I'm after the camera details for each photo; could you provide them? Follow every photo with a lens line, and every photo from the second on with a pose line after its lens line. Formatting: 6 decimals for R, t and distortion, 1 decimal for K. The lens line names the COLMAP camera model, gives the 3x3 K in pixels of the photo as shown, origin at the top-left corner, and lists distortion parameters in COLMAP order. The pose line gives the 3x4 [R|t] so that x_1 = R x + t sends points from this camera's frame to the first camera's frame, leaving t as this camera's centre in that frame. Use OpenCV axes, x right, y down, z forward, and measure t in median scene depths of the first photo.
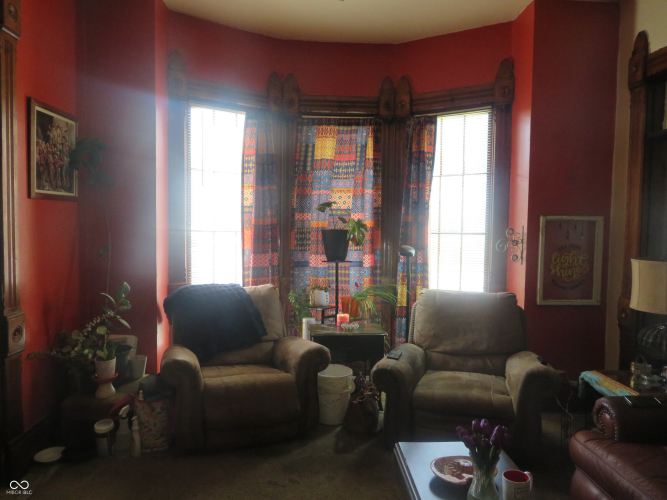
lens RADIAL K [[481.7, 0, 336.1], [0, 481.7, 250.5], [0, 0, 1]] dist [-0.002097, 0.002020]
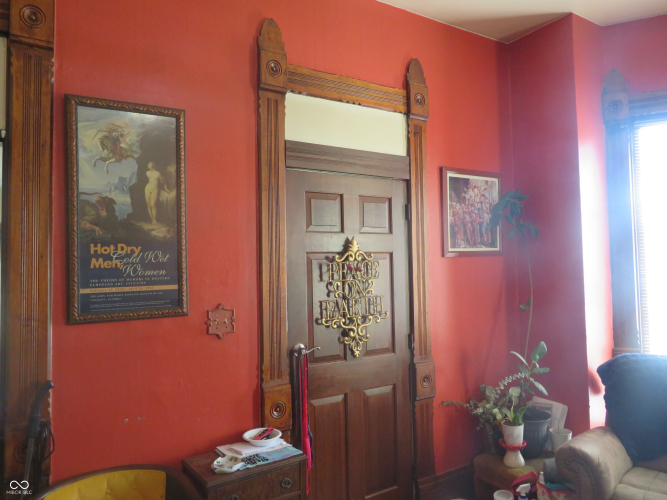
lens RADIAL K [[481.7, 0, 336.1], [0, 481.7, 250.5], [0, 0, 1]] dist [-0.002097, 0.002020]
pose [[0.478403, -0.059092, -0.876150, 0.190808], [-0.019247, 0.996788, -0.077738, -0.029598], [0.877930, 0.054053, 0.475729, 0.233382]]
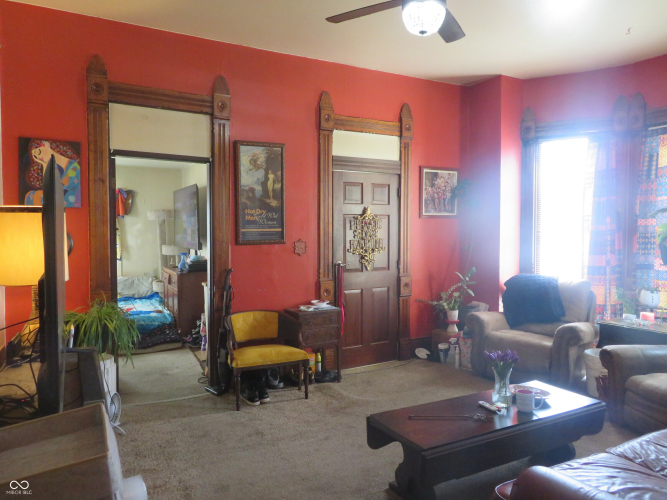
lens RADIAL K [[481.7, 0, 336.1], [0, 481.7, 250.5], [0, 0, 1]] dist [-0.002097, 0.002020]
pose [[0.424922, 0.023638, -0.904921, 0.871536], [-0.041564, 0.999114, 0.006581, 0.020118], [0.904275, 0.034816, 0.425528, -0.107674]]
